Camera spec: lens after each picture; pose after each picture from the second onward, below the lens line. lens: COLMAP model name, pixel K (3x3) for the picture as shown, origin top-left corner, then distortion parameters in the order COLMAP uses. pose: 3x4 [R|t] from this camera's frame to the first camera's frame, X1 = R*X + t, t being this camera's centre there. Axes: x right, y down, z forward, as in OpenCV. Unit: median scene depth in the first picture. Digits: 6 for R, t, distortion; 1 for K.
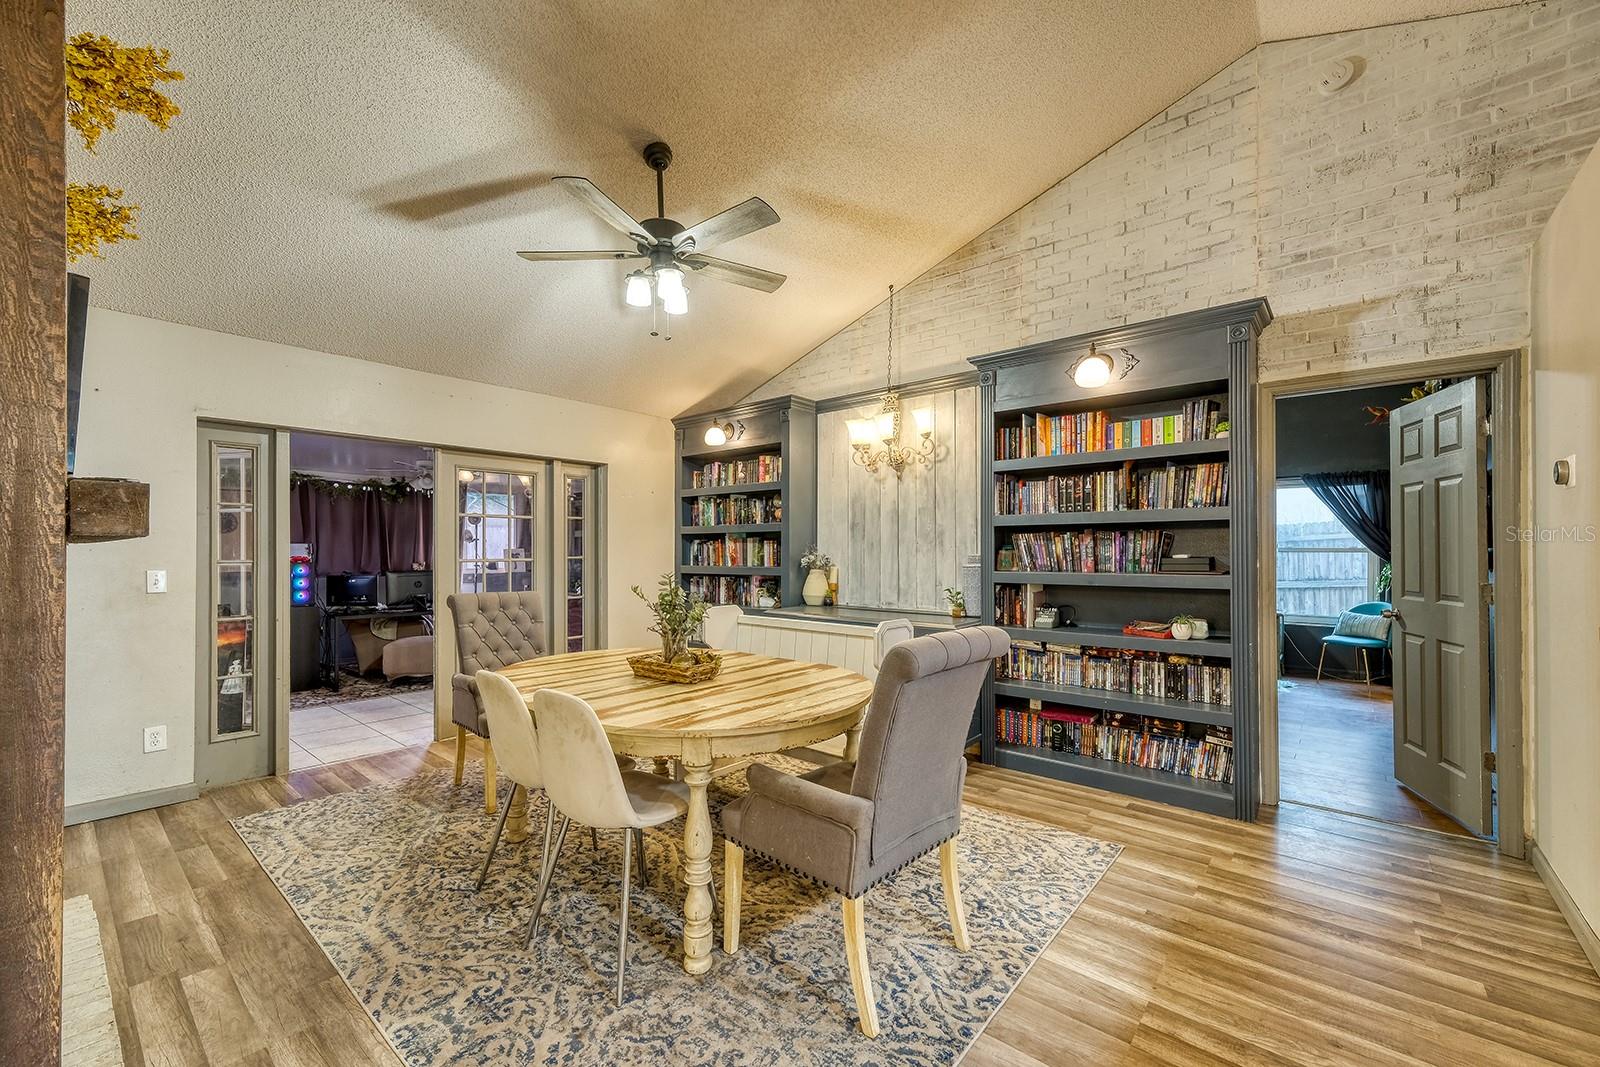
lens RADIAL K [[644.9, 0, 805.0], [0, 644.9, 547.5], [0, 0, 1]] dist [-0.002697, -0.000147]
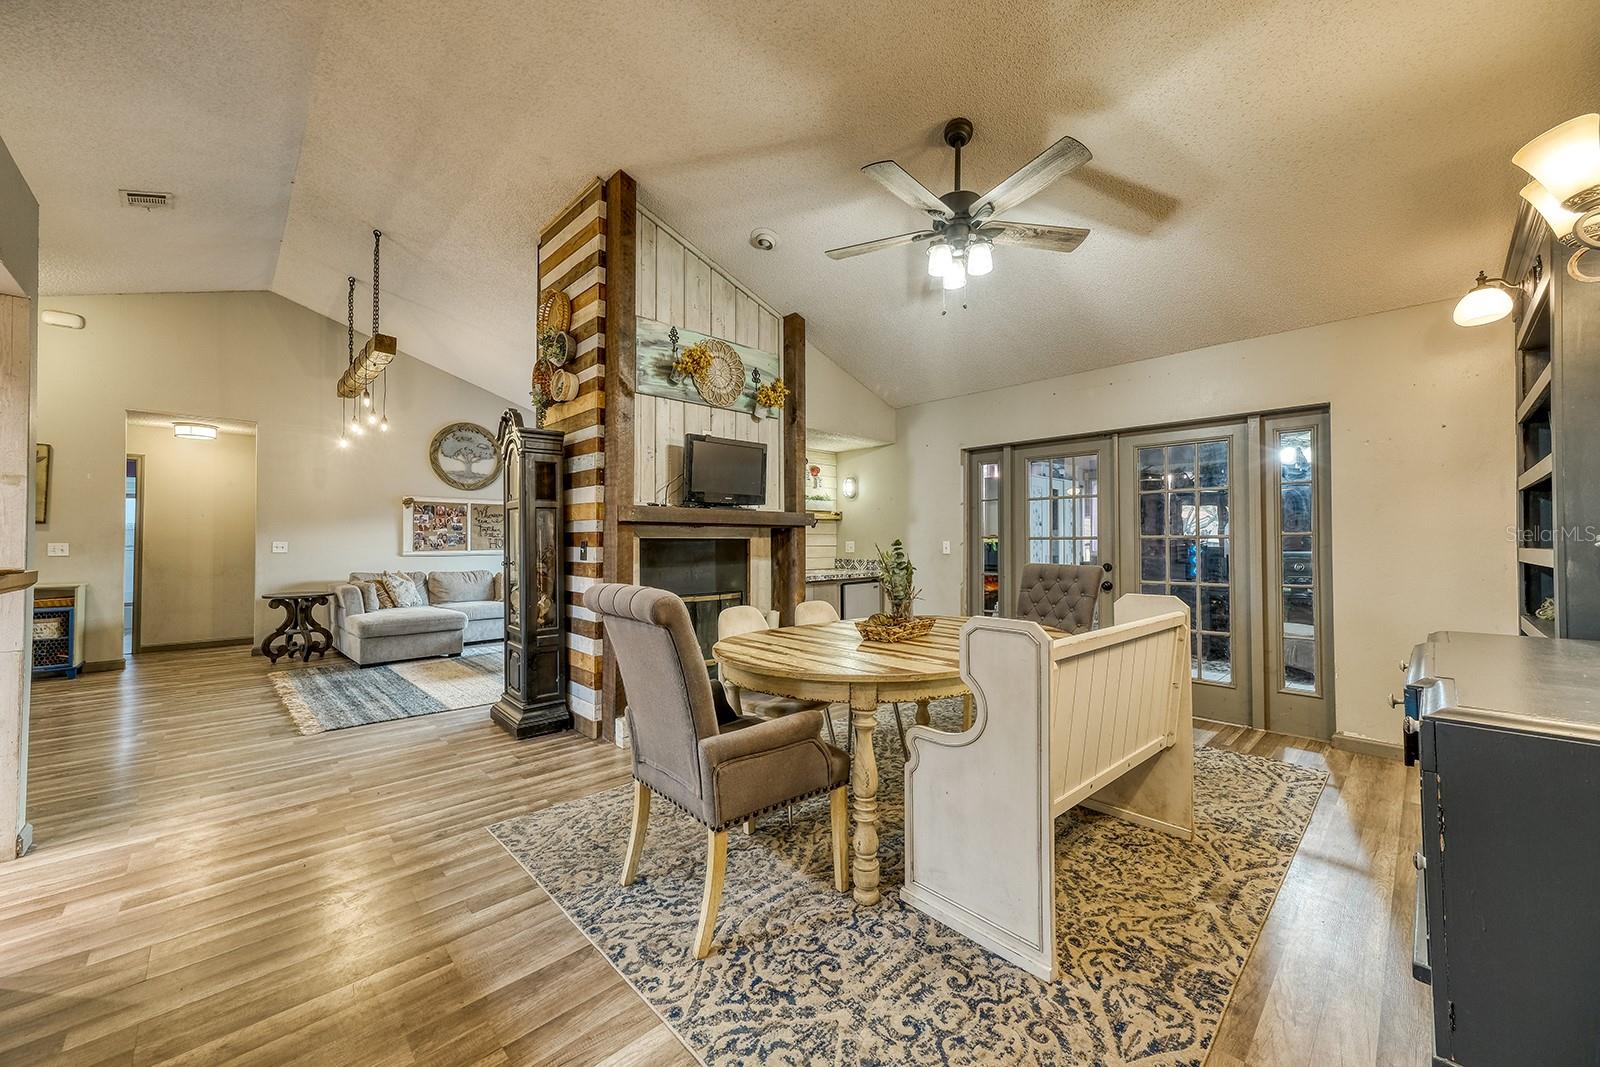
lens RADIAL K [[609.0, 0, 797.2], [0, 609.0, 530.3], [0, 0, 1]] dist [-0.000059, 0.006240]
pose [[-0.115575, -0.016028, -0.993169, 0.493657], [0.006049, 0.999840, -0.016839, 0.022539], [0.993280, -0.007953, -0.115460, 0.565463]]
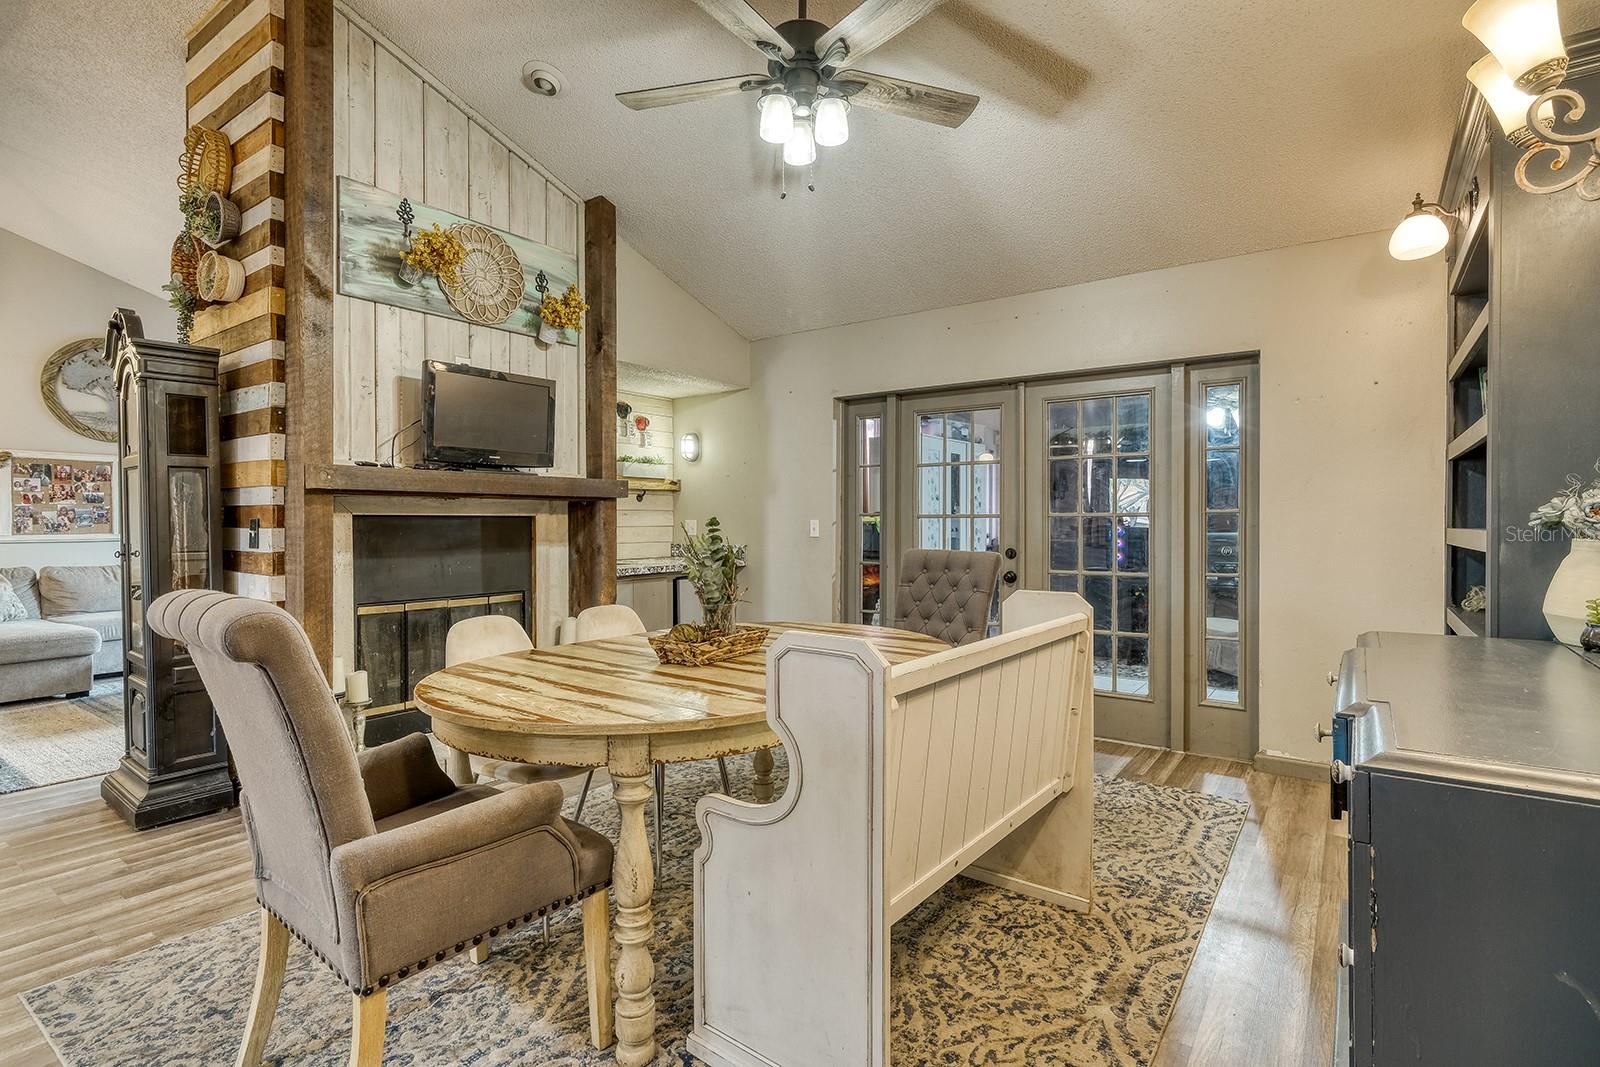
lens RADIAL K [[781.4, 0, 798.4], [0, 781.4, 524.4], [0, 0, 1]] dist [-0.003543, 0.006167]
pose [[0.066426, 0.007005, -0.997767, 0.423731], [0.005007, 0.999960, 0.007354, 0.023413], [0.997779, -0.005484, 0.066388, 0.617526]]
